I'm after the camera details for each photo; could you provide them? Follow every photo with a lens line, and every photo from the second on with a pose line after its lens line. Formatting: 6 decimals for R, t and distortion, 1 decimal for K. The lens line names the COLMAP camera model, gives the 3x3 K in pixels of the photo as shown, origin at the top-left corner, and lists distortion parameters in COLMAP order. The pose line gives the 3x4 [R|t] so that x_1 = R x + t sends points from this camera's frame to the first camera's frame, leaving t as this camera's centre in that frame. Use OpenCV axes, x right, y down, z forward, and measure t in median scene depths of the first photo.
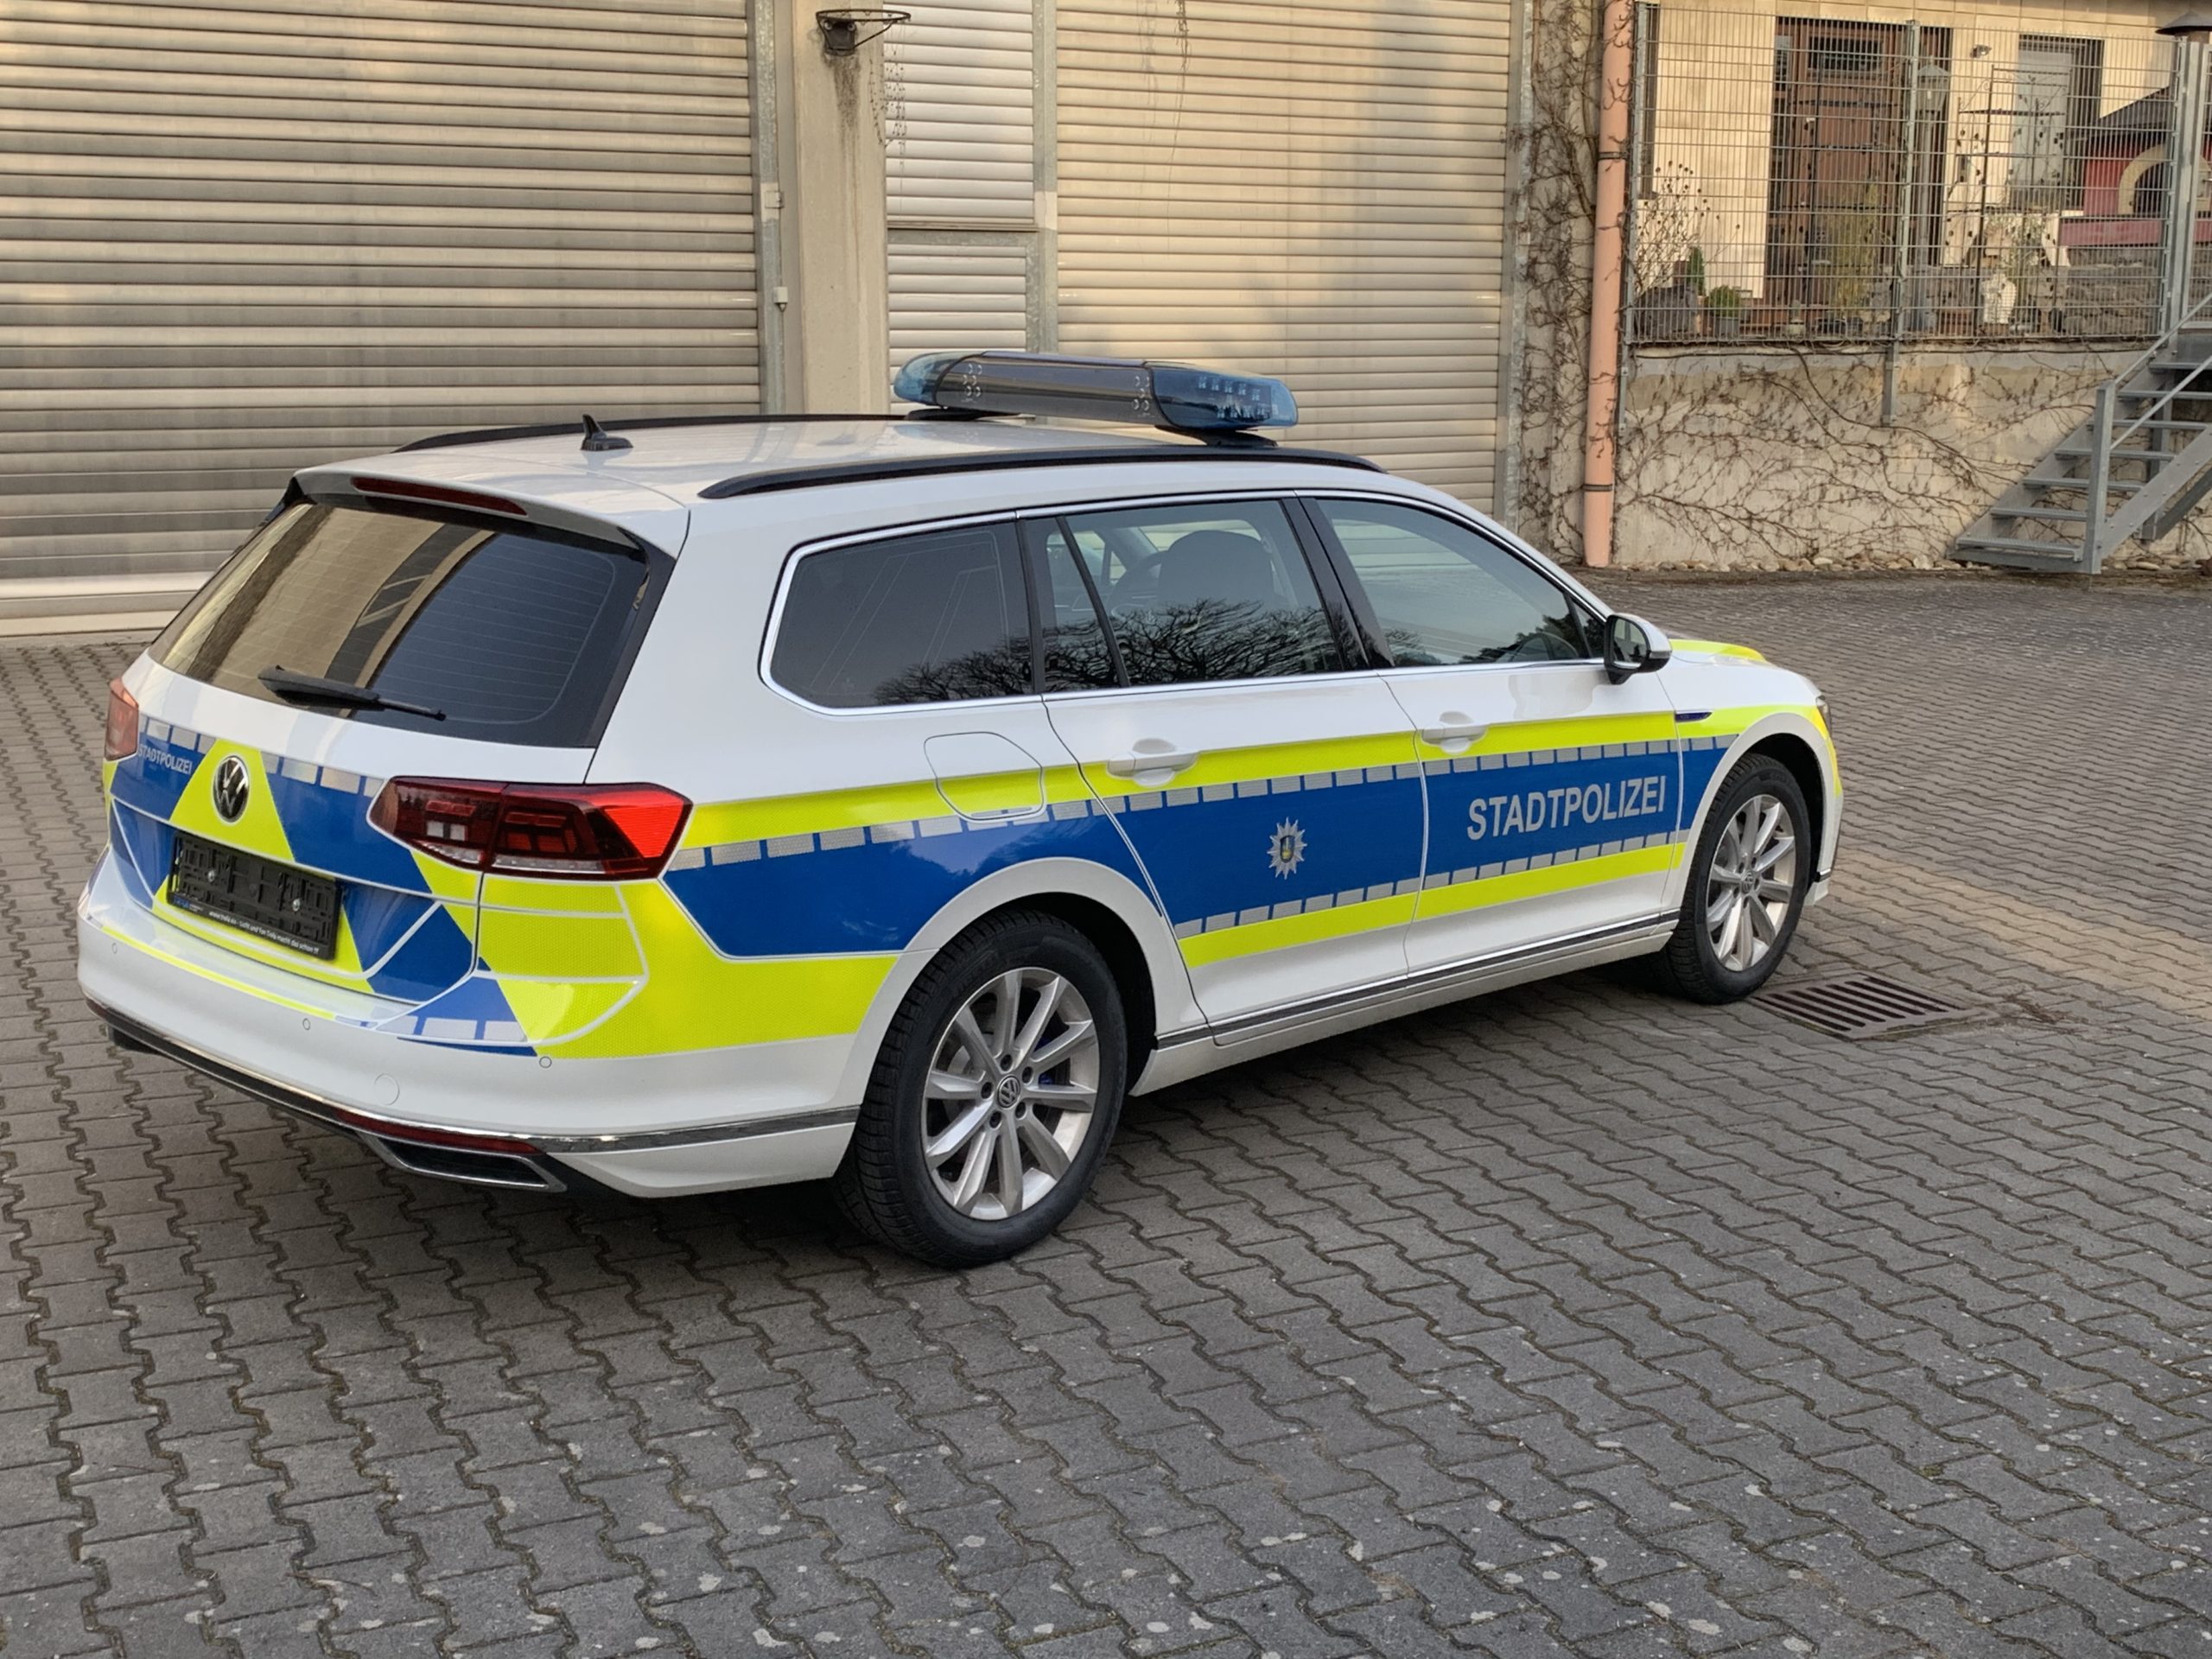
lens RADIAL K [[2532.3, 0, 1095.0], [0, 2532.3, 794.1], [0, 0, 1]] dist [0.190611, -0.582510]
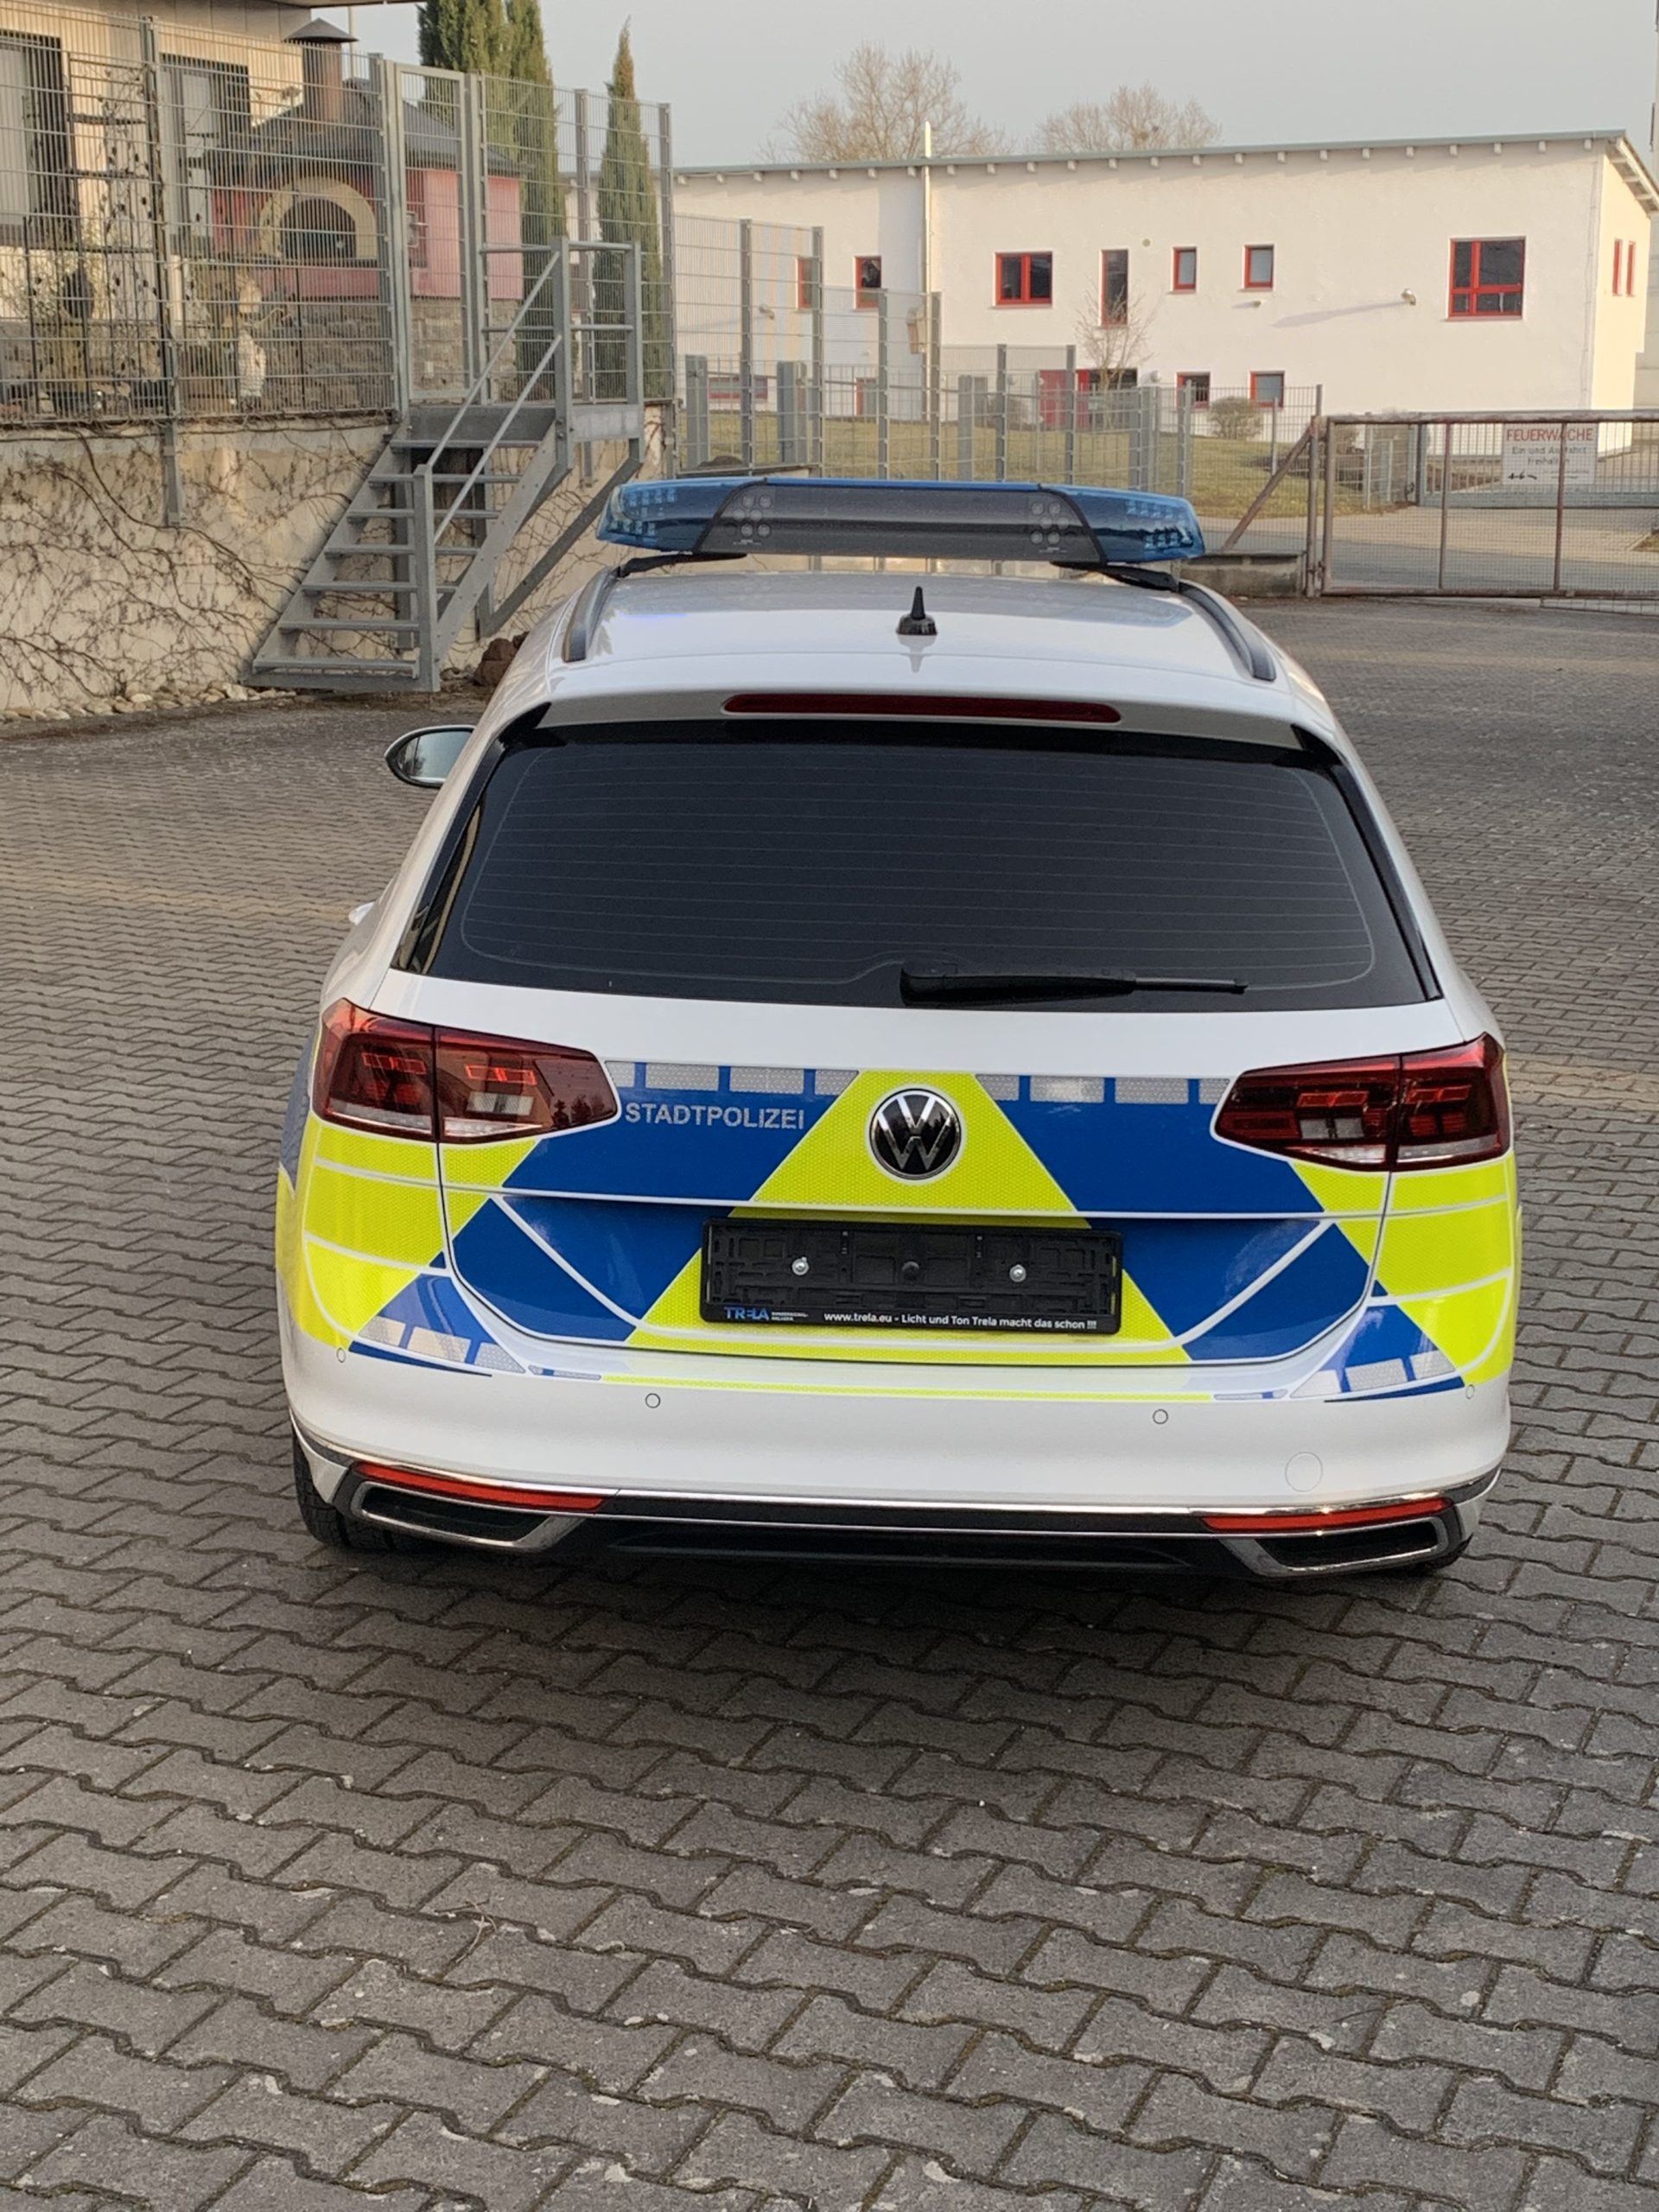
lens RADIAL K [[3255.9, 0, 829.5], [0, 3255.9, 1106.0], [0, 0, 1]] dist [0.193340, -0.600837]
pose [[0.754076, -0.154003, 0.638477, -0.635307], [0.131382, 0.987843, 0.083102, -0.060437], [-0.643513, 0.021219, 0.765141, 0.211407]]
